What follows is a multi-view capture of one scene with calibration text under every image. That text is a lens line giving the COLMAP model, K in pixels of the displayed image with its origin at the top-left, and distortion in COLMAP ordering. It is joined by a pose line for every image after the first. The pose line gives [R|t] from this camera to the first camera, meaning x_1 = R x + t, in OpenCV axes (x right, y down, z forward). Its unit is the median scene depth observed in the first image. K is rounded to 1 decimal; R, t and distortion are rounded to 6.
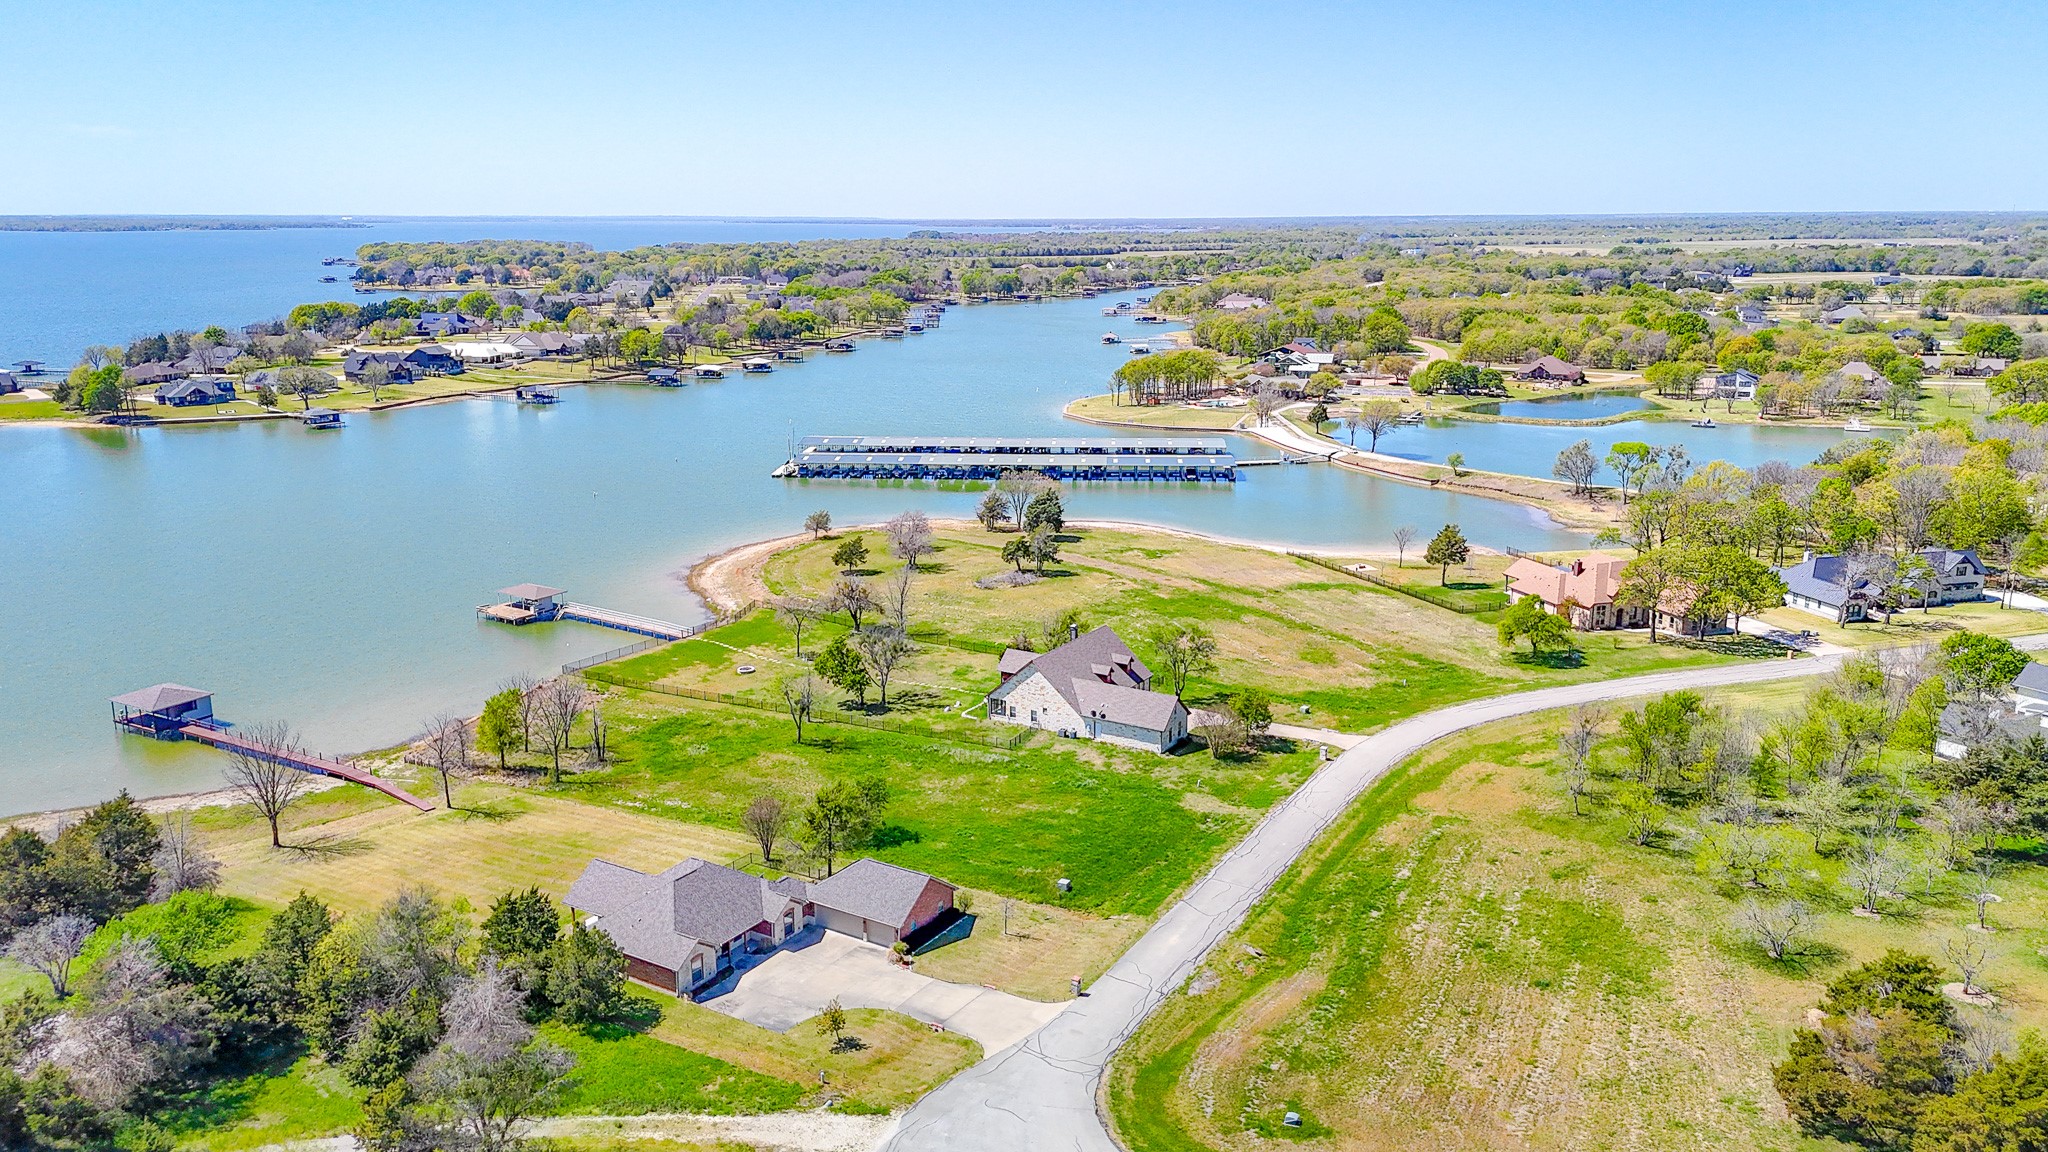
lens RADIAL K [[1516.3, 0, 1024.0], [0, 1516.3, 576.0], [0, 0, 1]] dist [0.096144, -0.110441]
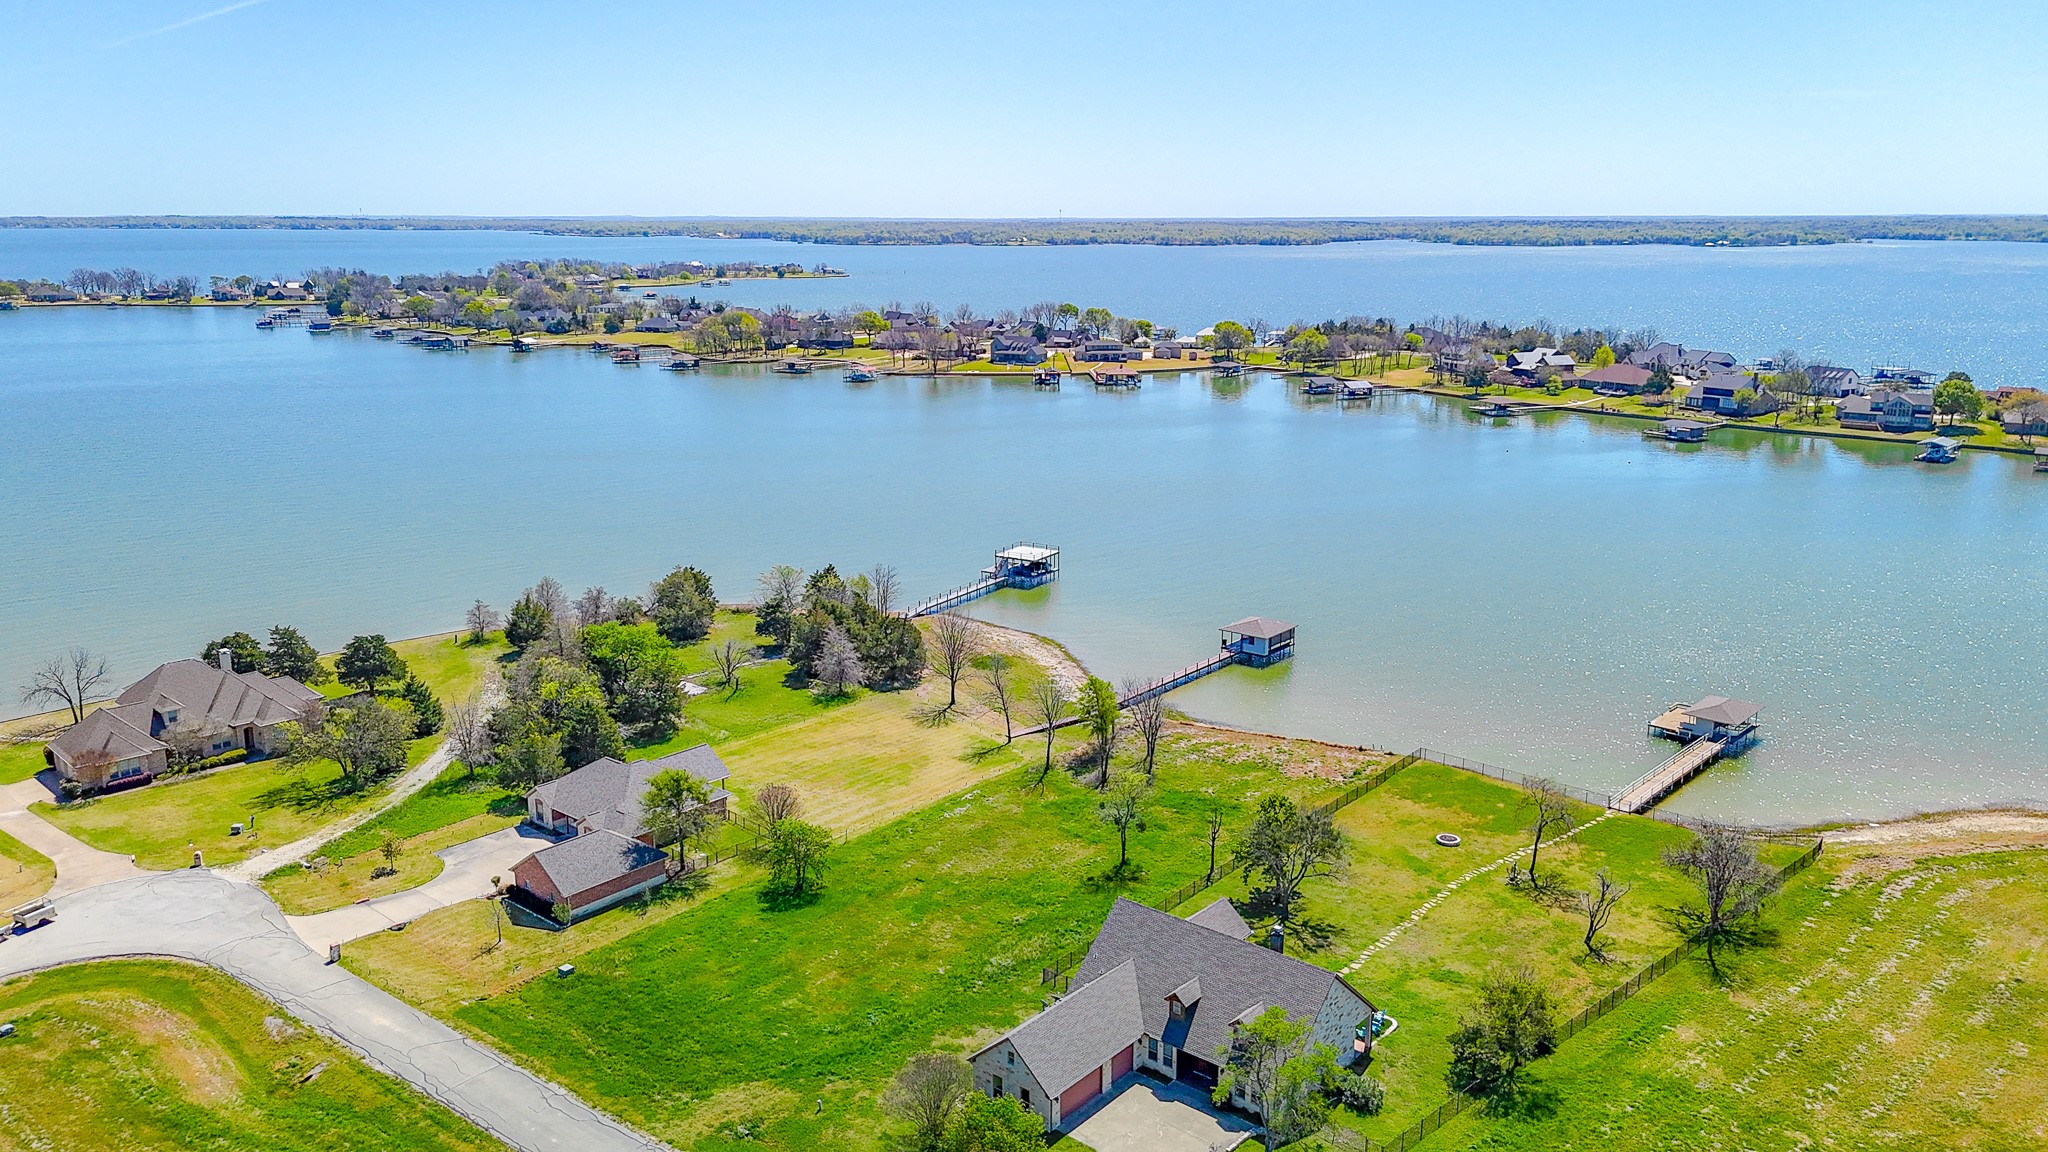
lens RADIAL K [[1516.3, 0, 1024.0], [0, 1516.3, 576.0], [0, 0, 1]] dist [0.096144, -0.110441]
pose [[-0.150358, 0.221660, -0.963462, 0.450443], [-0.230713, 0.939766, 0.252213, -0.168047], [0.961335, 0.260205, -0.090161, 0.727347]]
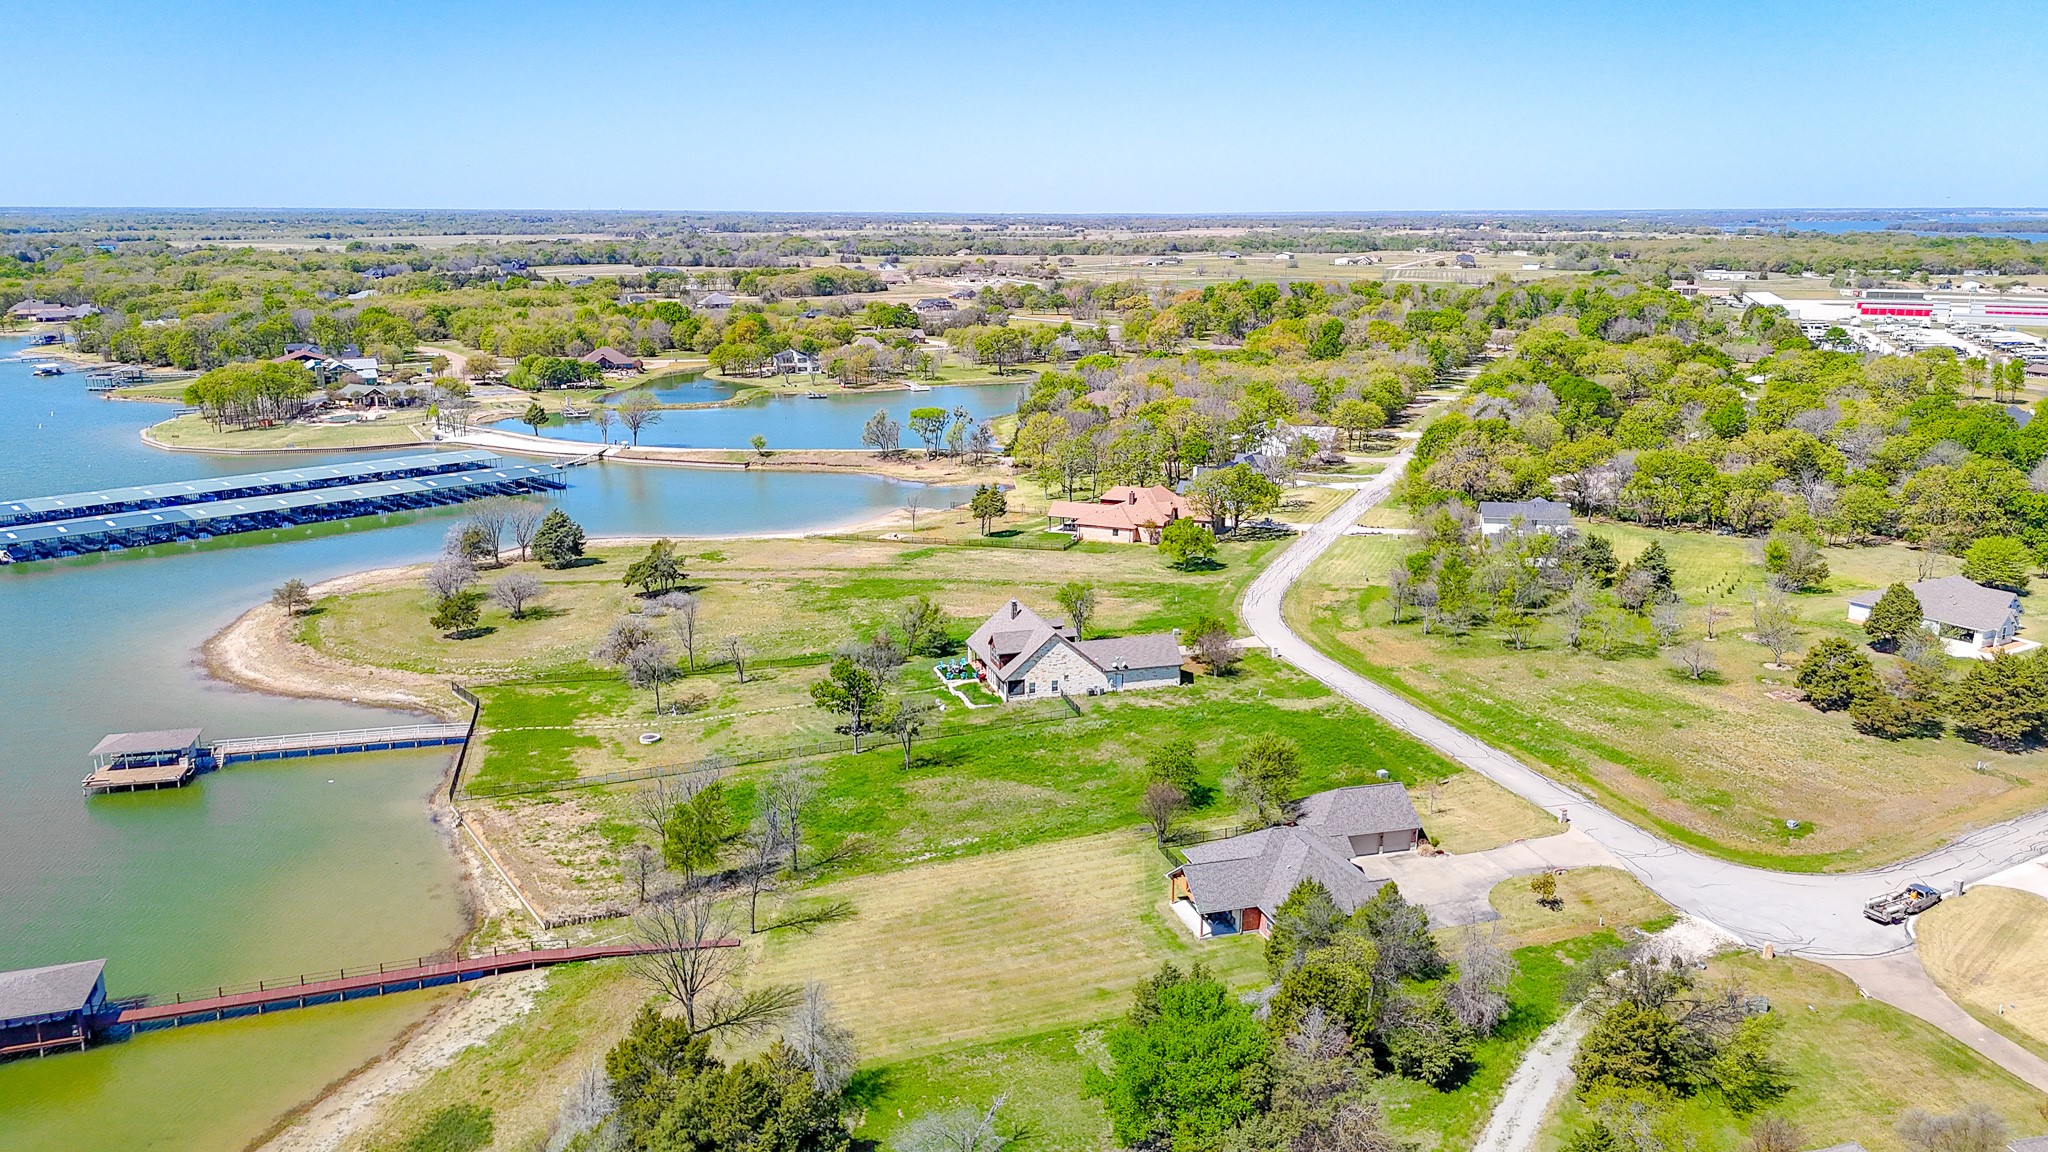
lens RADIAL K [[1516.3, 0, 1024.0], [0, 1516.3, 576.0], [0, 0, 1]] dist [0.096144, -0.110441]
pose [[0.662363, -0.174365, 0.728610, -0.571067], [0.172145, 0.981939, 0.078496, -0.052089], [-0.729137, 0.073434, 0.680416, 0.216553]]
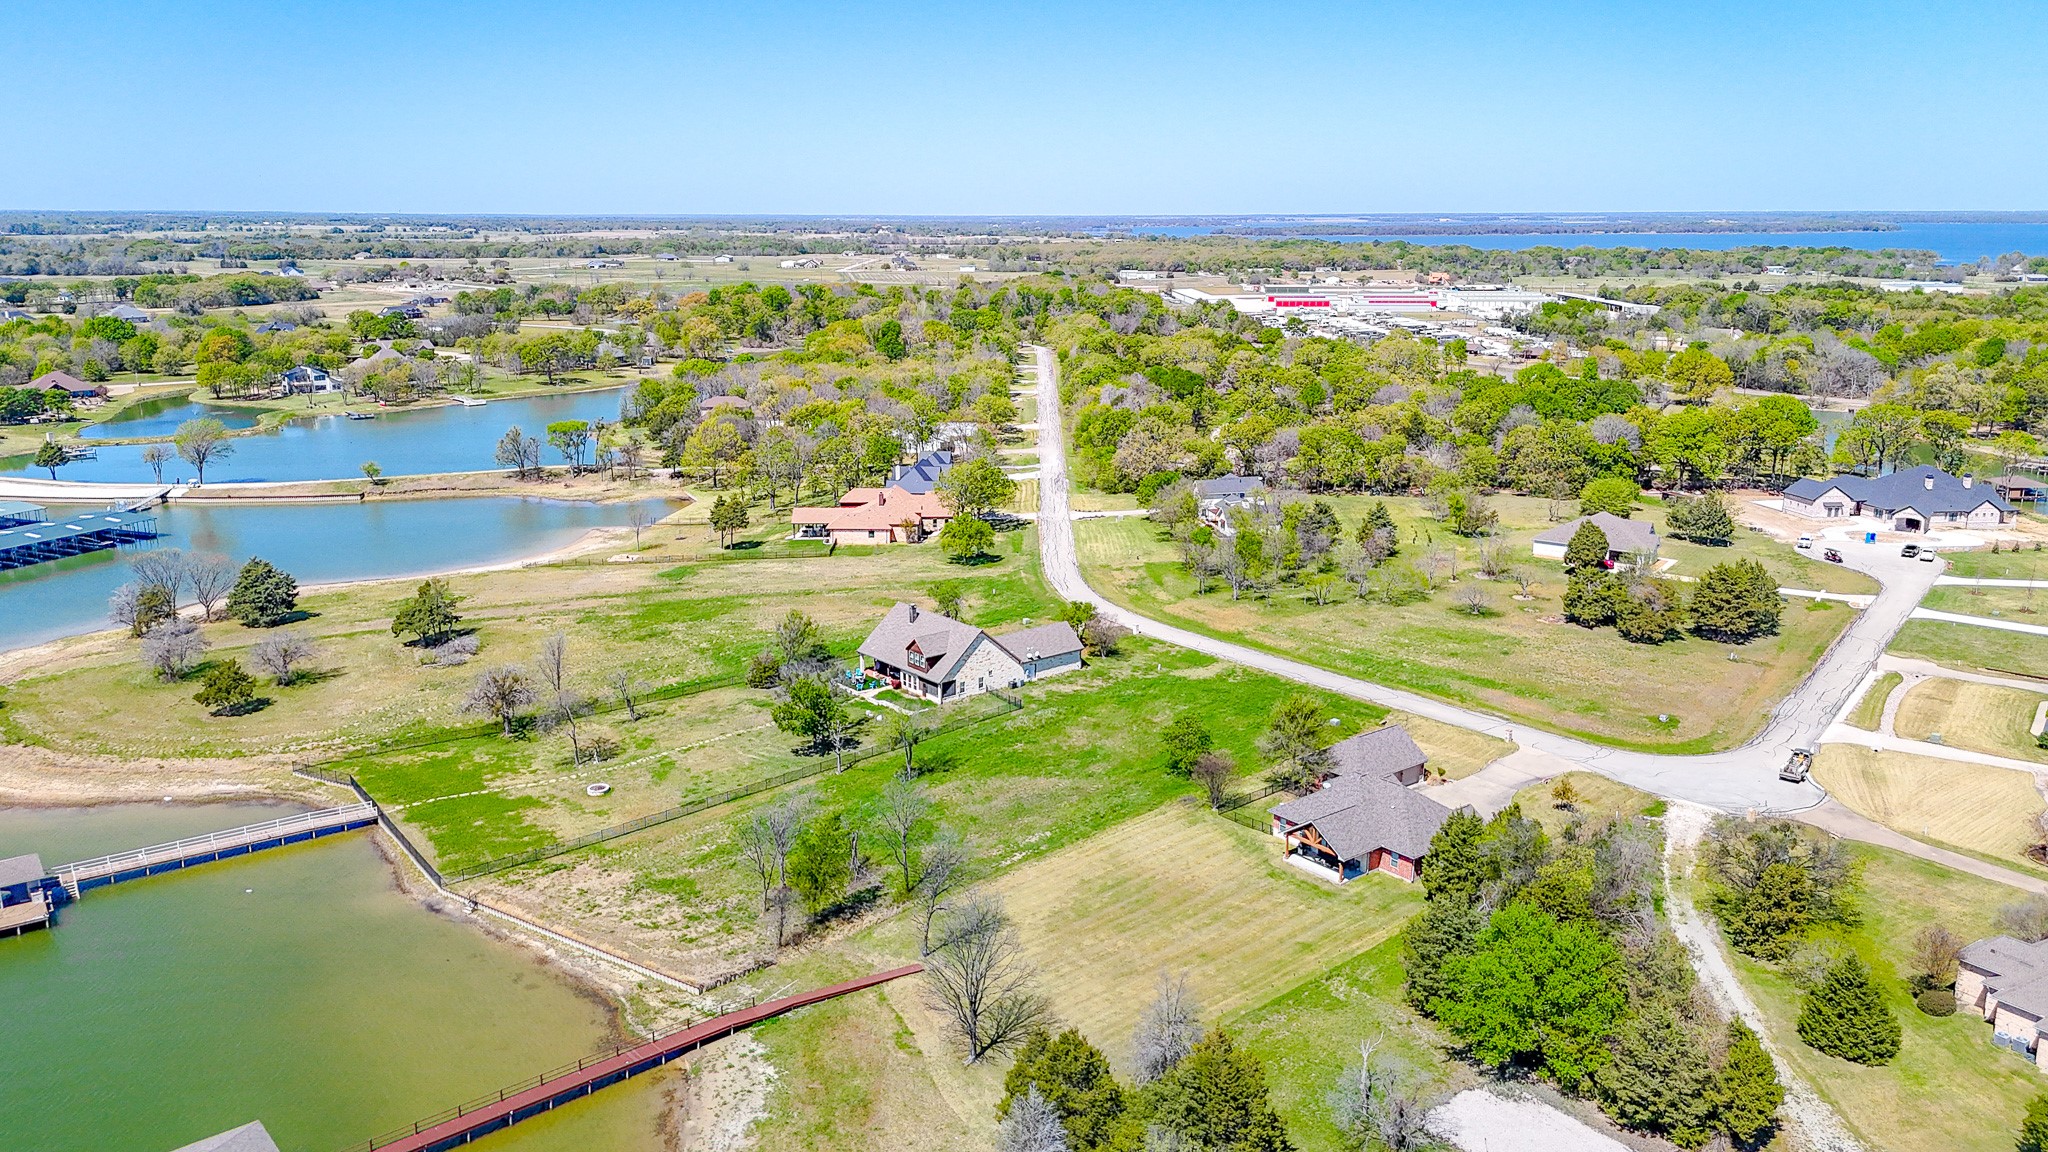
lens RADIAL K [[1516.3, 0, 1024.0], [0, 1516.3, 576.0], [0, 0, 1]] dist [0.096144, -0.110441]
pose [[0.324559, -0.218935, 0.920179, -0.709222], [0.218214, 0.963931, 0.152378, -0.101805], [-0.920350, 0.151340, 0.360627, 0.429445]]
